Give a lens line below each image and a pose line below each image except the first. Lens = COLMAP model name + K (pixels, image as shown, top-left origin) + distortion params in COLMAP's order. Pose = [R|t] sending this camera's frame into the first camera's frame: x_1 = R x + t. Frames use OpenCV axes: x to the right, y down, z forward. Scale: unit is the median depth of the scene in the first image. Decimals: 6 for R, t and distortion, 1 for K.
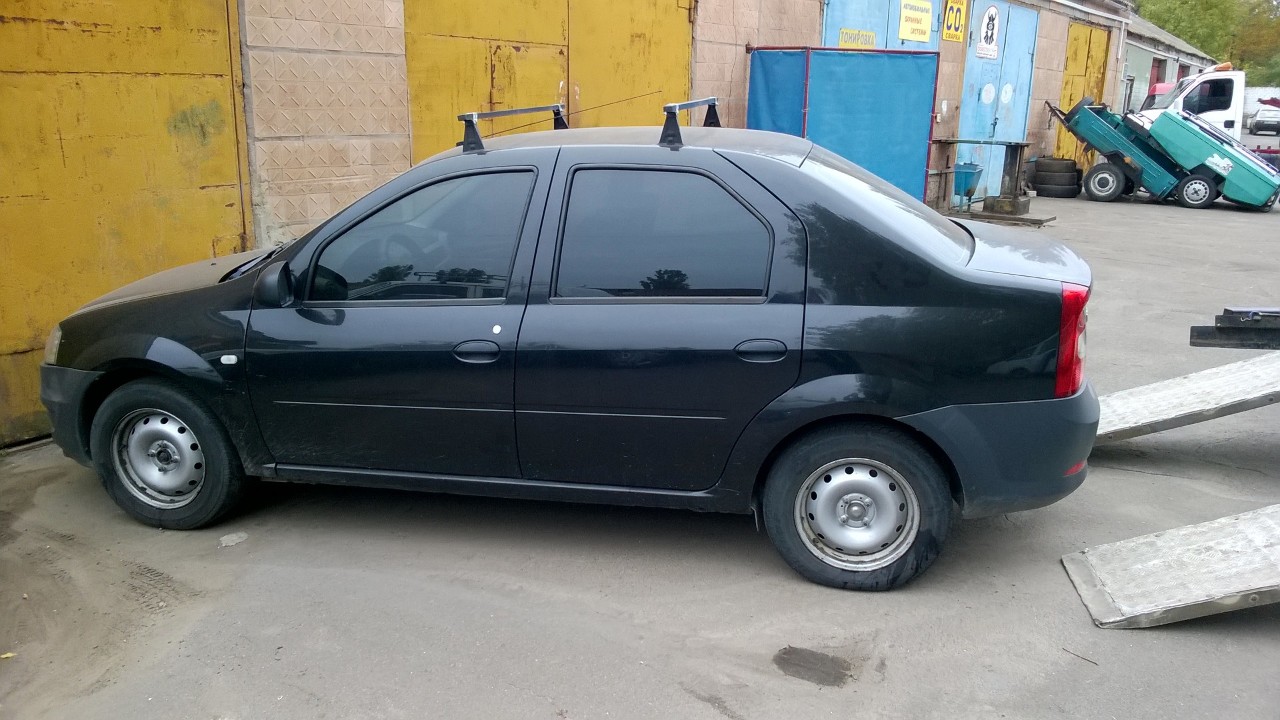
lens RADIAL K [[970.9, 0, 640.0], [0, 970.9, 360.0], [0, 0, 1]] dist [0.050324, -0.136487]
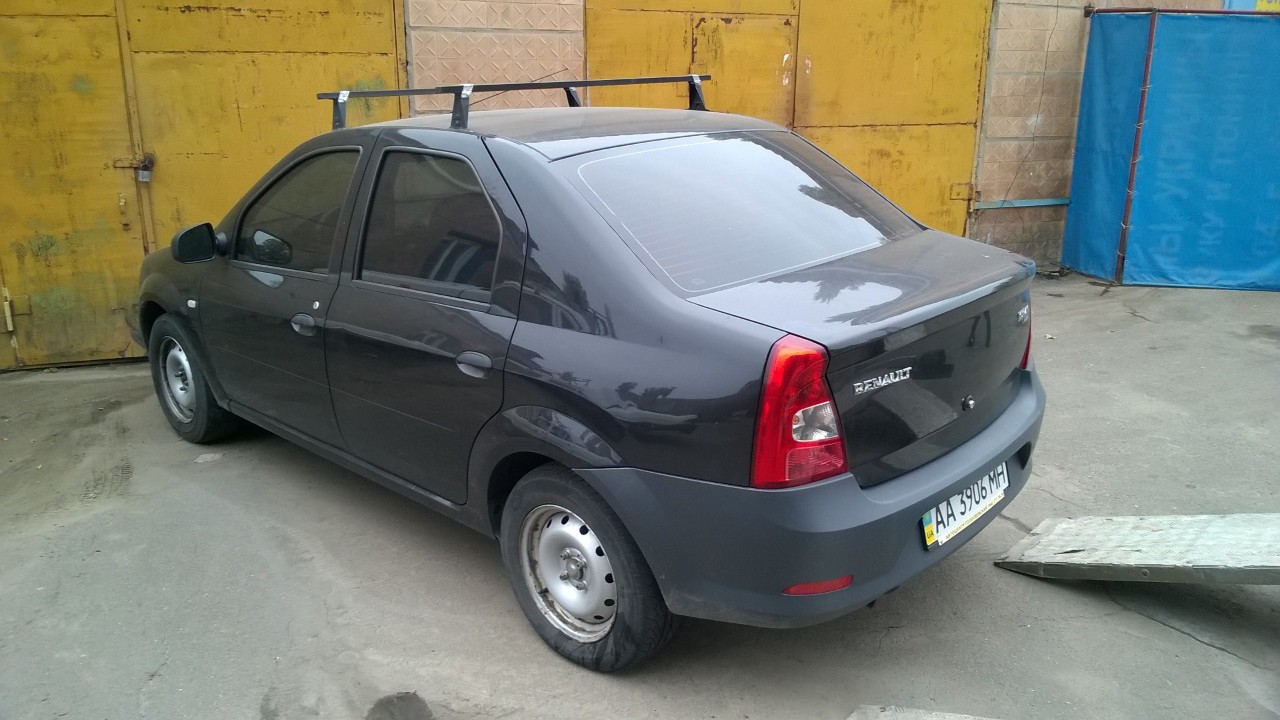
lens RADIAL K [[970.9, 0, 640.0], [0, 970.9, 360.0], [0, 0, 1]] dist [0.050324, -0.136487]
pose [[0.847001, 0.149435, -0.510155, 0.414843], [-0.135224, 0.988674, 0.065093, -0.053907], [0.514104, 0.013851, 0.857616, 0.183927]]
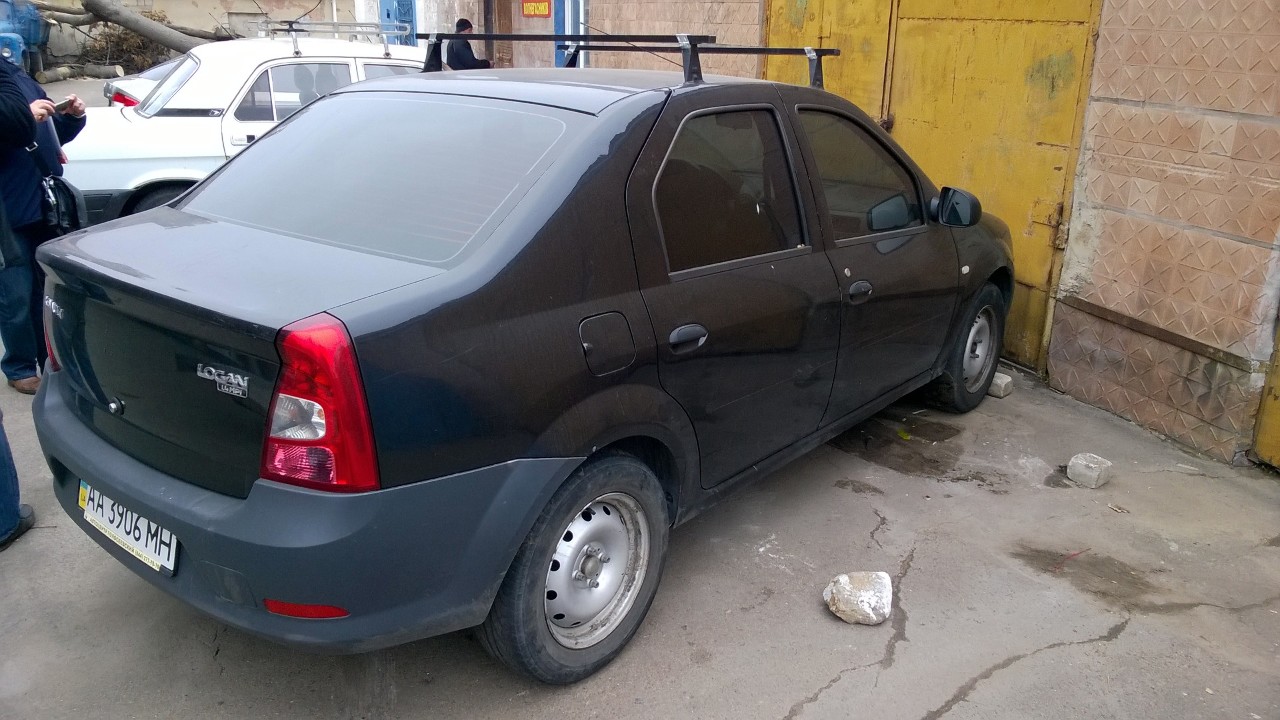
lens RADIAL K [[970.9, 0, 640.0], [0, 970.9, 360.0], [0, 0, 1]] dist [0.050324, -0.136487]
pose [[-0.476608, 0.263337, -0.838748, 0.549943], [-0.260376, 0.868989, 0.420788, -0.276019], [0.839672, 0.418941, -0.345601, 1.033333]]
